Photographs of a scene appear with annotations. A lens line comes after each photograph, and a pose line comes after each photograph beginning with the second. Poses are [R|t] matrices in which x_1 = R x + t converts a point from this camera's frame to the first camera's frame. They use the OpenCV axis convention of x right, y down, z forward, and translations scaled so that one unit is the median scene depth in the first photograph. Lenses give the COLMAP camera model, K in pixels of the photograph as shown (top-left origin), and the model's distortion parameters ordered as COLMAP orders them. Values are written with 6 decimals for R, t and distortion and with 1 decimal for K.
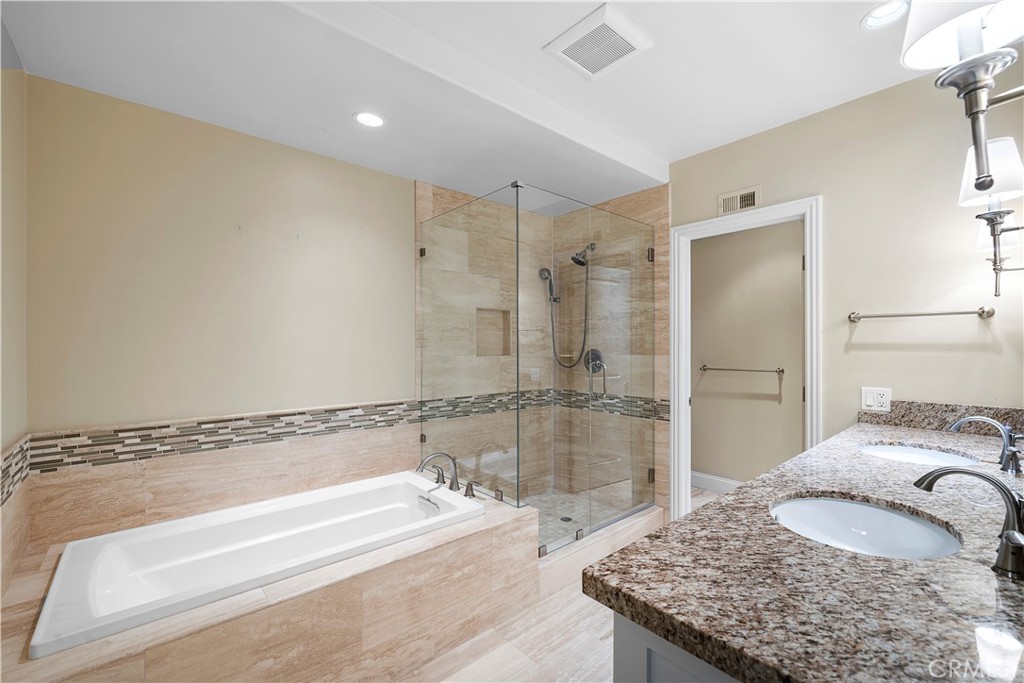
lens RADIAL K [[433.0, 0, 514.5], [0, 433.0, 343.9], [0, 0, 1]] dist [0.003912, -0.000069]
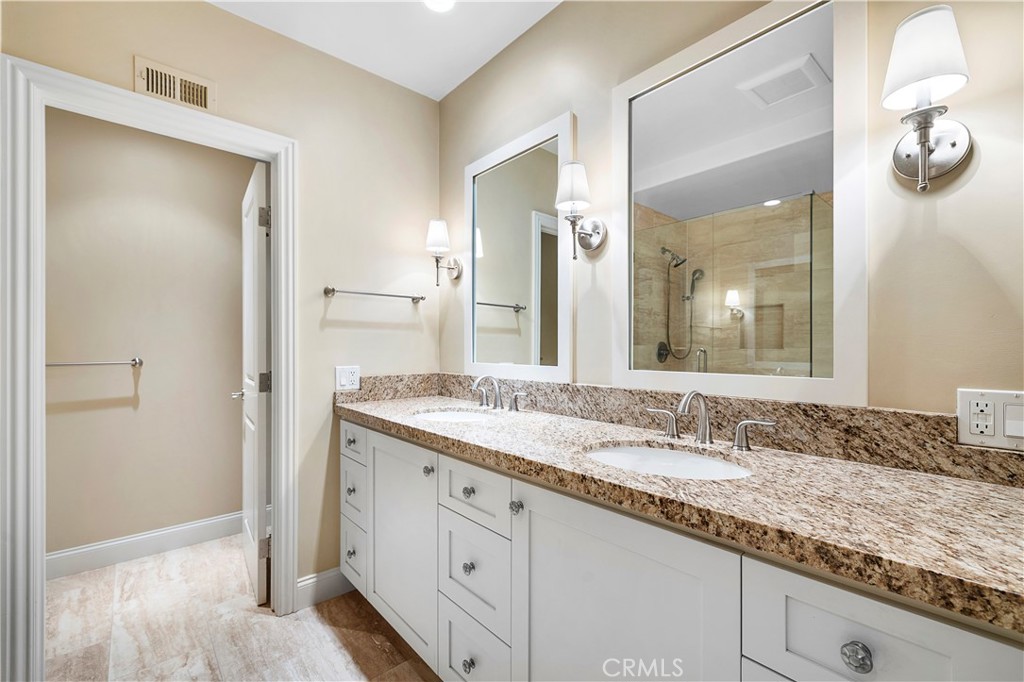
lens RADIAL K [[433.0, 0, 513.8], [0, 433.0, 344.4], [0, 0, 1]] dist [0.003912, -0.000069]
pose [[-0.005142, 0.007129, 0.999961, -0.281924], [-0.002118, 0.999972, -0.007140, 0.118832], [-0.999985, -0.002154, -0.005127, 1.281992]]
